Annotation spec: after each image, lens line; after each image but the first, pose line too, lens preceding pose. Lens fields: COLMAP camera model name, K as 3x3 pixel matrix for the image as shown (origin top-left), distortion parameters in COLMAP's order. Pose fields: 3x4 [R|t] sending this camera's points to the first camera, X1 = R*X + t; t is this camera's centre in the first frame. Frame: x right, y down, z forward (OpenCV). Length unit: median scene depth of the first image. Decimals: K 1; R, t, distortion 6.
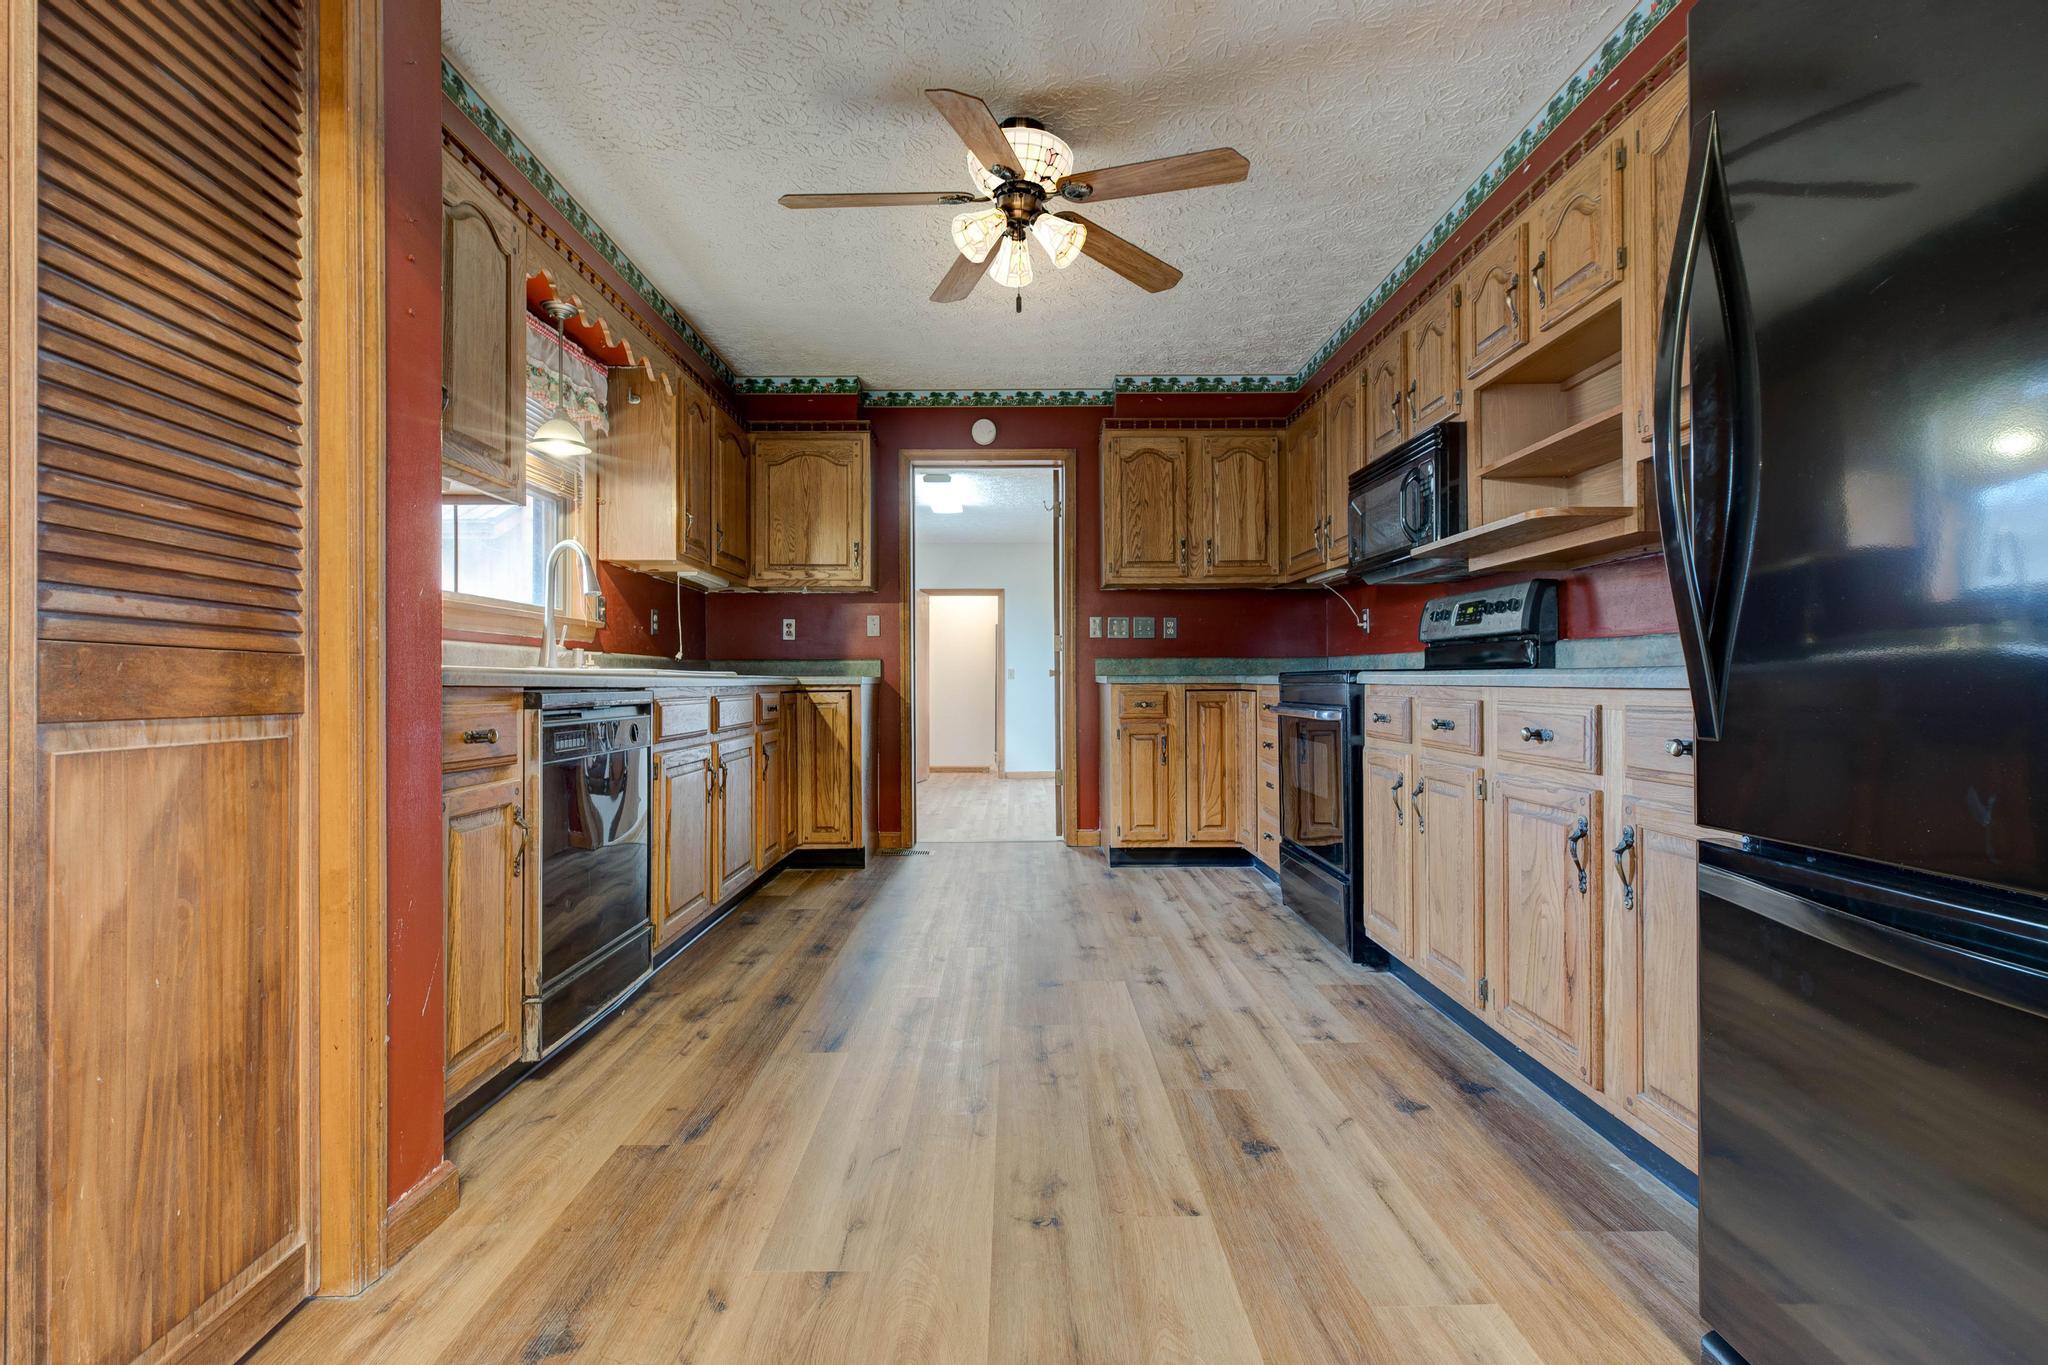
lens RADIAL K [[966.7, 0, 1011.1], [0, 966.7, 678.7], [0, 0, 1]] dist [0.005332, 0.000344]
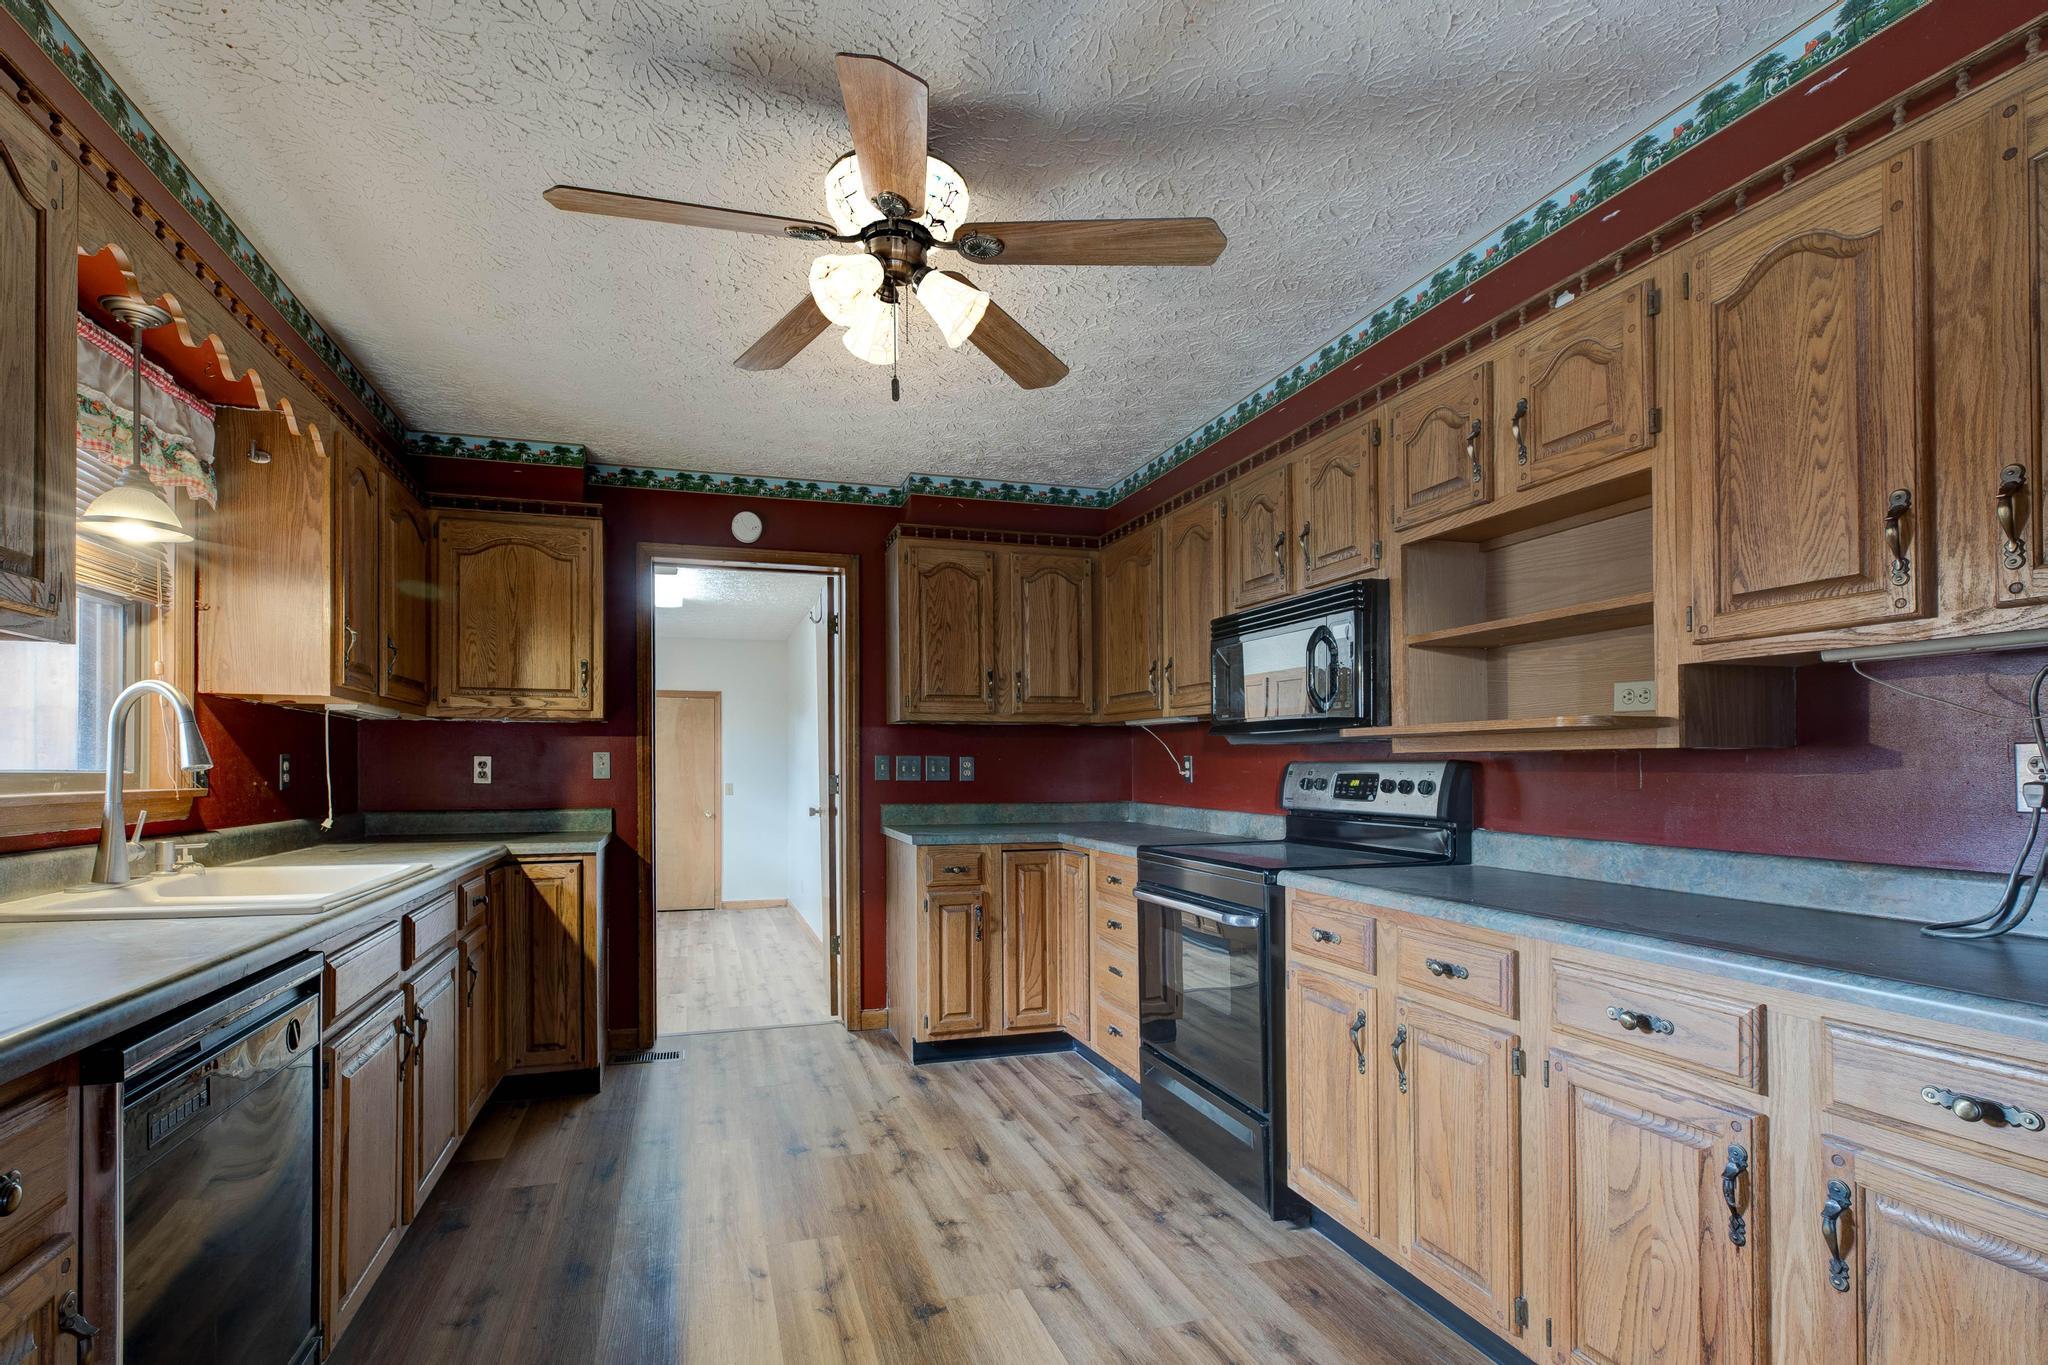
lens RADIAL K [[1003.4, 0, 982.2], [0, 1003.4, 766.8], [0, 0, 1]] dist [0.004502, -0.000735]
pose [[0.960104, 0.004000, 0.279613, -0.105987], [-0.003829, 0.999992, -0.001156, -0.077169], [-0.279616, 0.000039, 0.960112, 0.192994]]
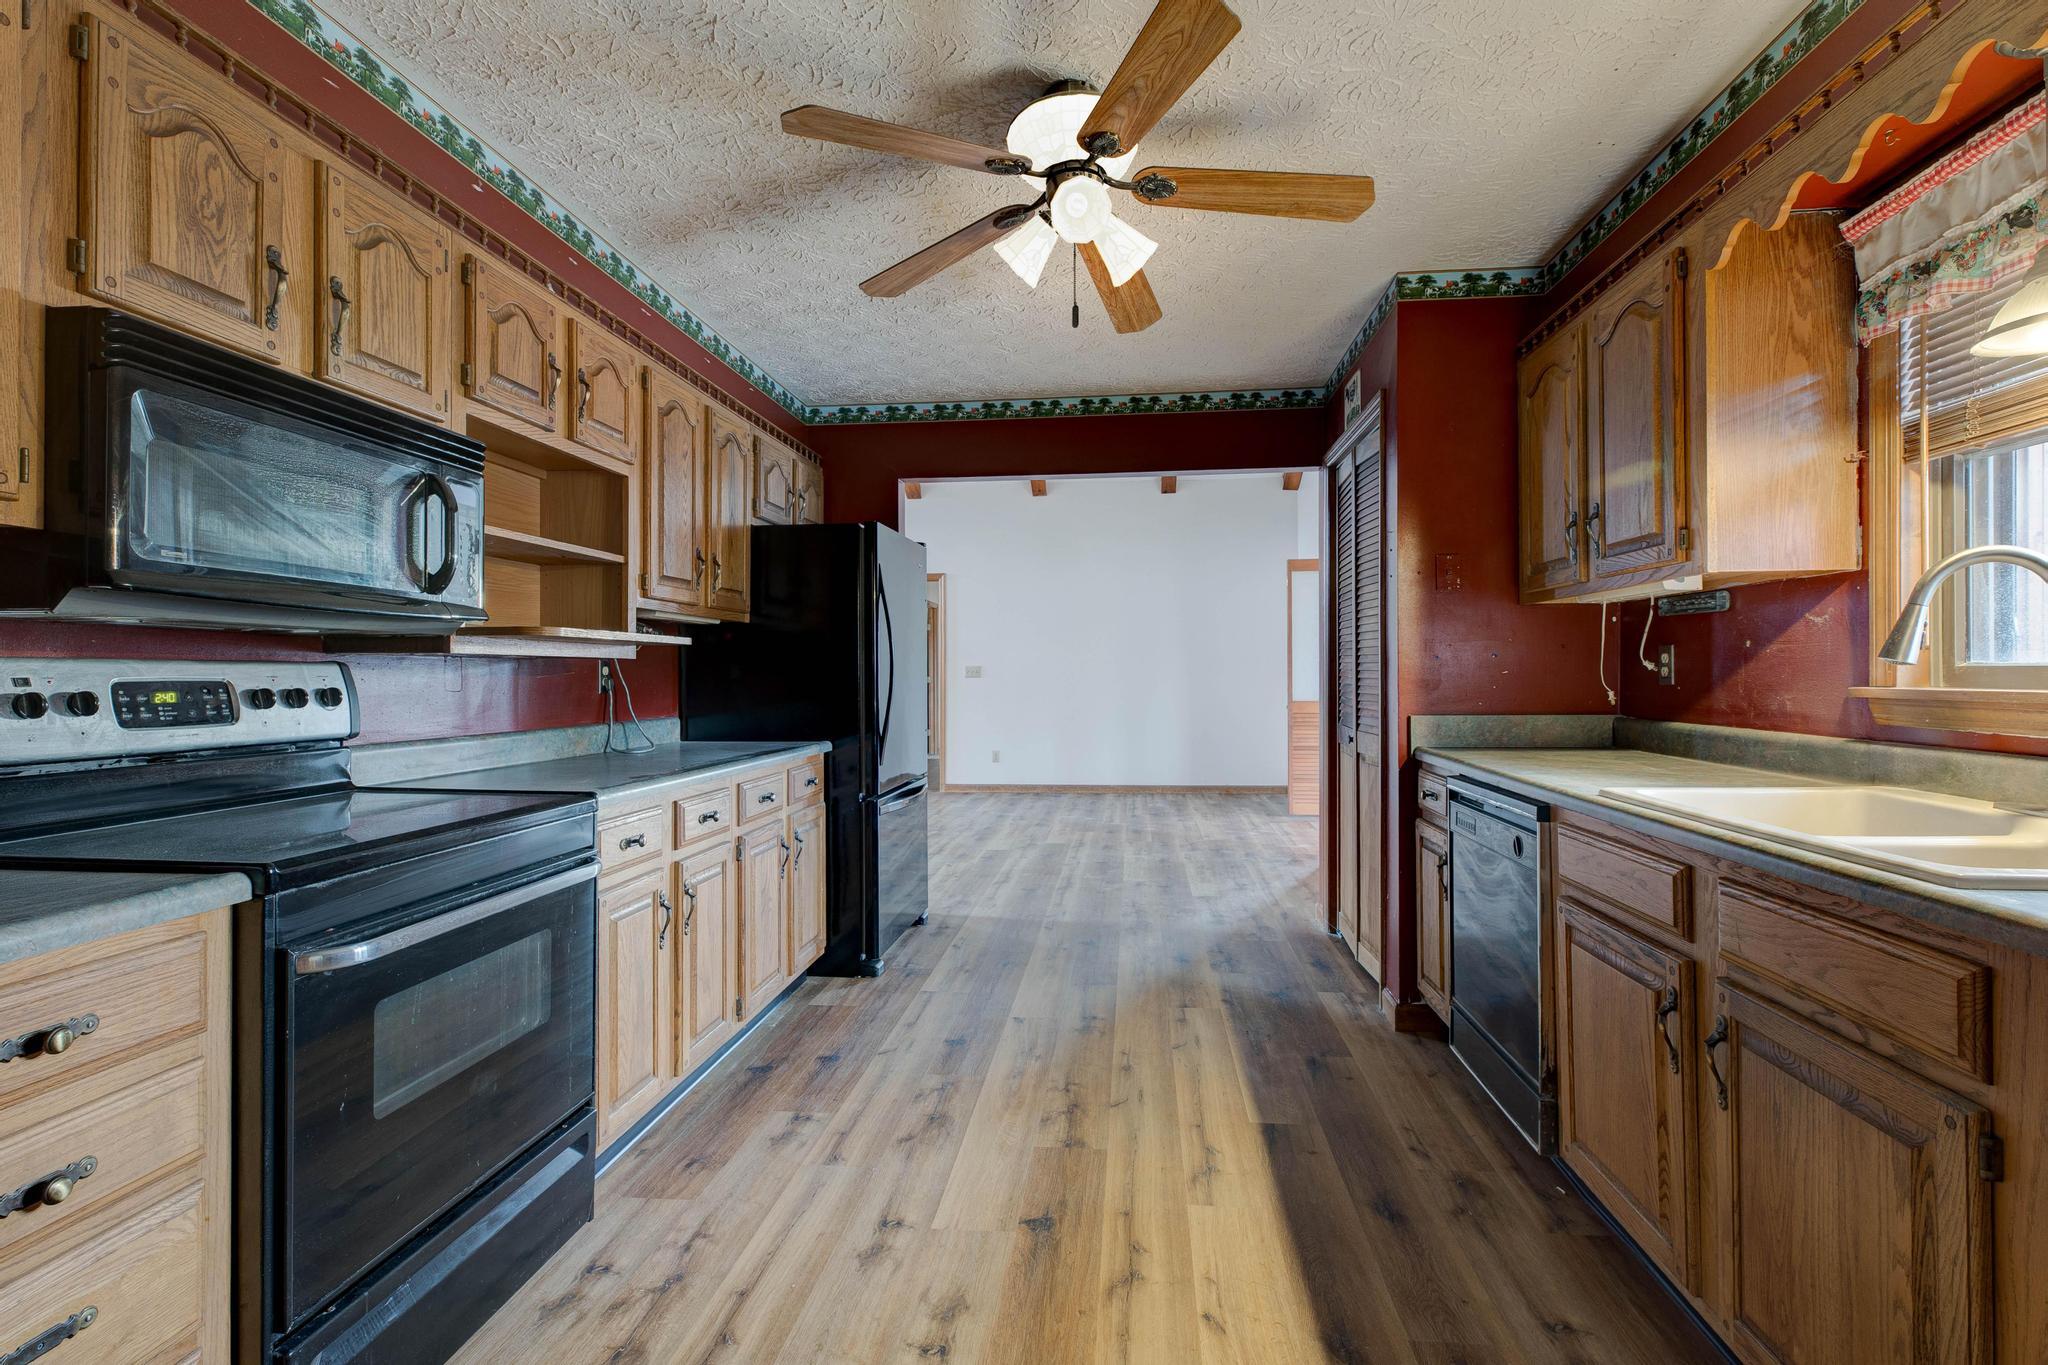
lens RADIAL K [[966.7, 0, 1011.1], [0, 966.7, 678.7], [0, 0, 1]] dist [0.005332, 0.000344]
pose [[-0.992278, 0.008323, 0.123753, -0.025761], [0.008479, 0.999964, 0.000738, -0.072018], [-0.123743, 0.001782, -0.992313, 1.330008]]
